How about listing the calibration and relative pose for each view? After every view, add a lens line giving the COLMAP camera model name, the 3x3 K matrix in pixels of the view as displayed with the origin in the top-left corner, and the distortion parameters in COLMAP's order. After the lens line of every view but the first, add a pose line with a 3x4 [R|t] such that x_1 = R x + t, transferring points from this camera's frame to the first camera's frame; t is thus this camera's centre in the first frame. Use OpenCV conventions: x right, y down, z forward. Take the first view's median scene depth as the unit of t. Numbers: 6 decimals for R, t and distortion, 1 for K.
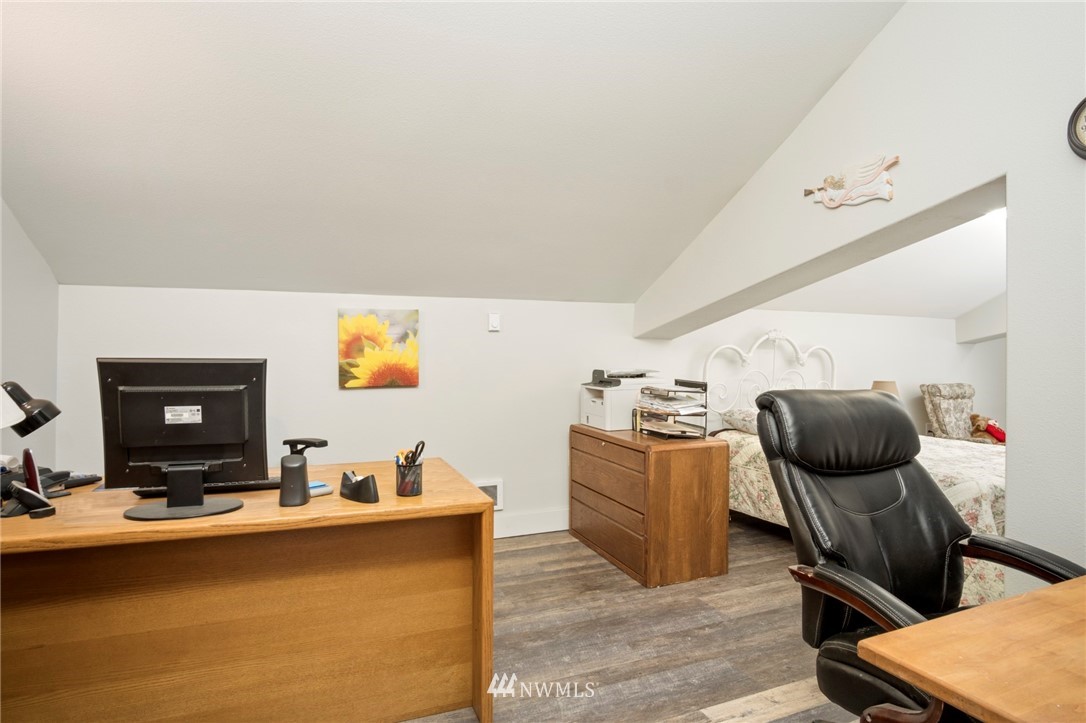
lens RADIAL K [[587.3, 0, 548.6], [0, 587.3, 365.0], [0, 0, 1]] dist [-0.019788, 0.000915]
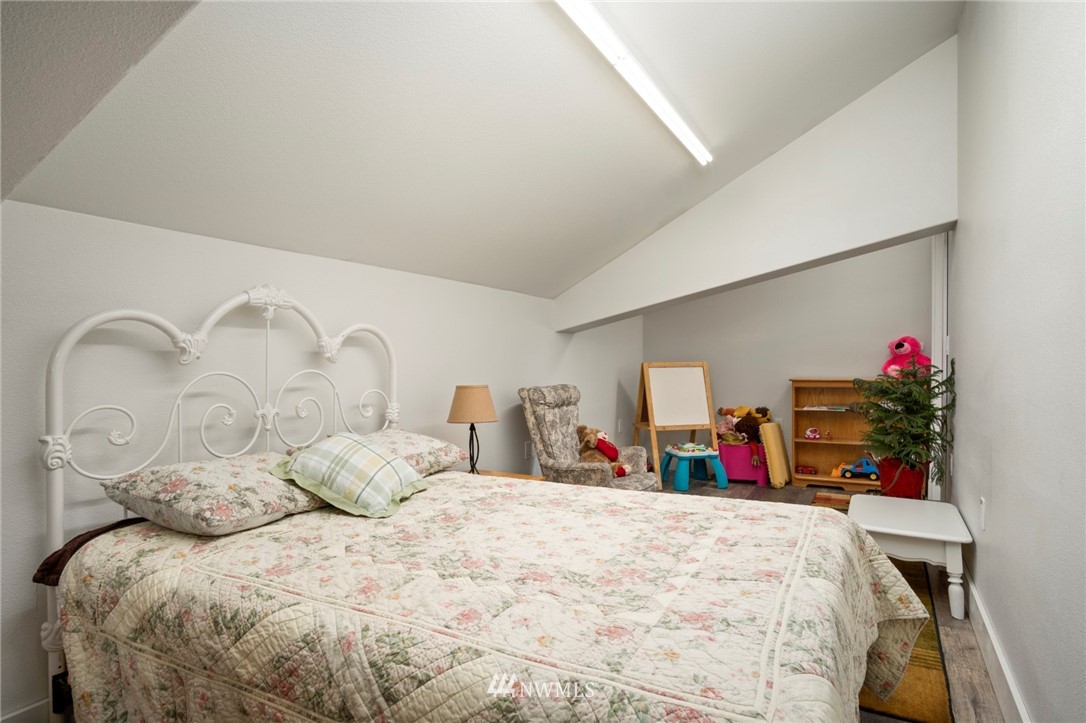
lens RADIAL K [[587.3, 0, 546.1], [0, 587.3, 363.6], [0, 0, 1]] dist [-0.019788, 0.000915]
pose [[0.797858, -0.015217, 0.602654, 0.253718], [0.023869, 0.999695, -0.006357, 0.009764], [-0.602373, 0.019457, 0.797977, 0.439296]]
